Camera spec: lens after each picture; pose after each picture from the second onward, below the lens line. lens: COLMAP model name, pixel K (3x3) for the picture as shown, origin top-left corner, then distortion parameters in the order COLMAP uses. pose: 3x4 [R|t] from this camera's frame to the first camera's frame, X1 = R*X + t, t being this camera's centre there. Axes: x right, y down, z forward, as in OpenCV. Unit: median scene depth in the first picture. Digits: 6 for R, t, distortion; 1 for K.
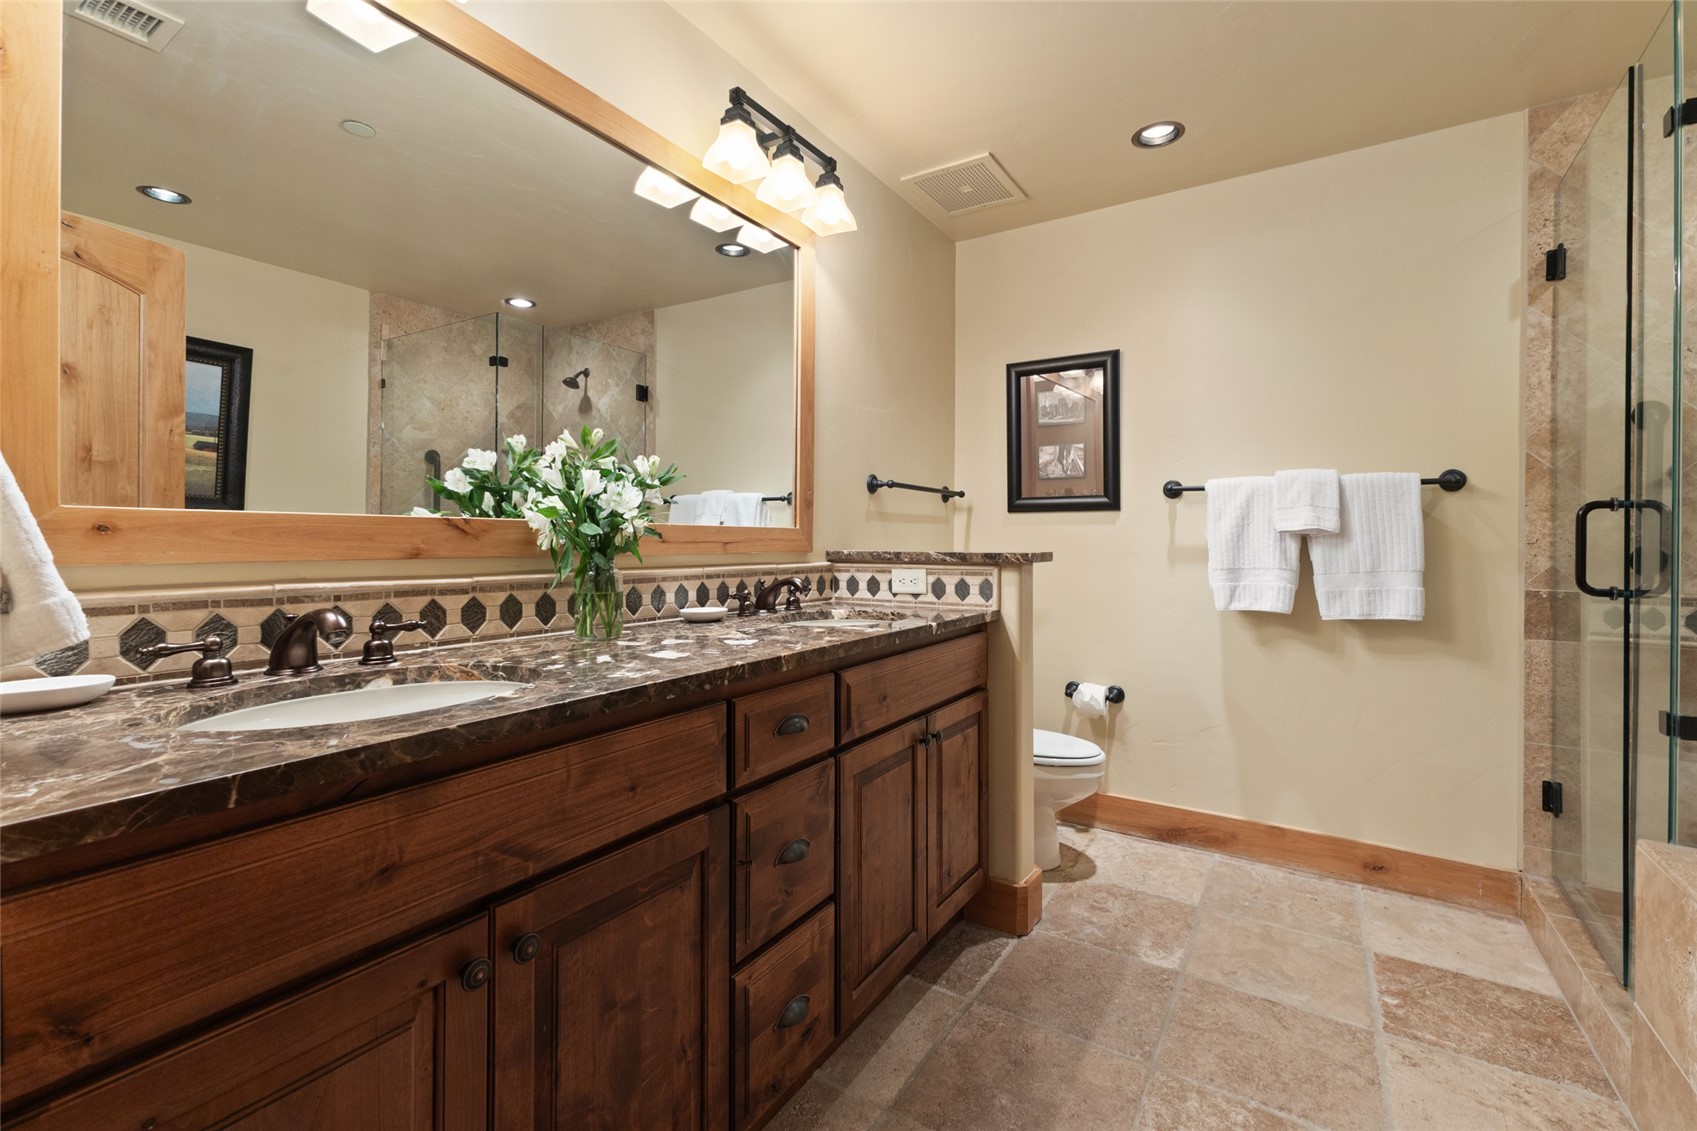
lens RADIAL K [[737.2, 0, 839.3], [0, 737.2, 544.1], [0, 0, 1]] dist [0.003637, -0.000591]
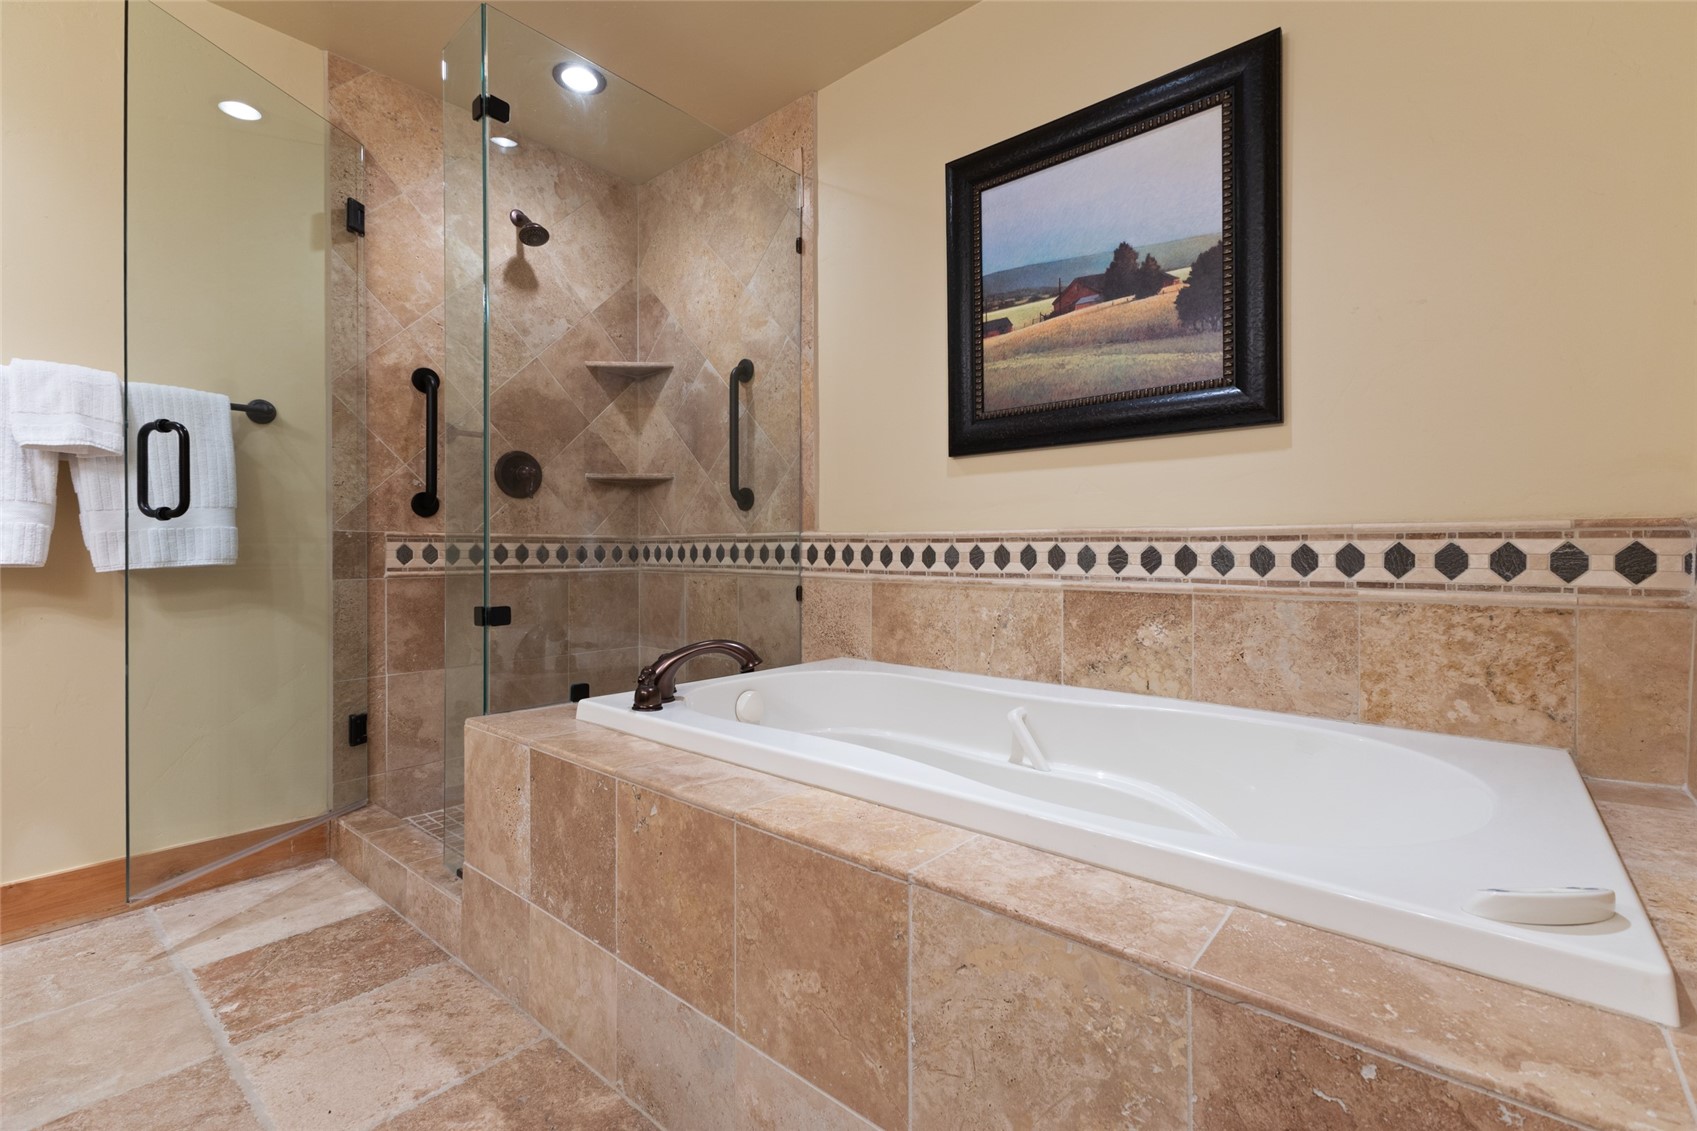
lens RADIAL K [[737.2, 0, 847.9], [0, 737.2, 559.5], [0, 0, 1]] dist [0.003637, -0.000591]
pose [[0.124198, -0.013926, 0.992160, 0.013524], [0.003439, 0.999902, 0.013604, 0.090200], [-0.992251, 0.001722, 0.124234, 0.177539]]
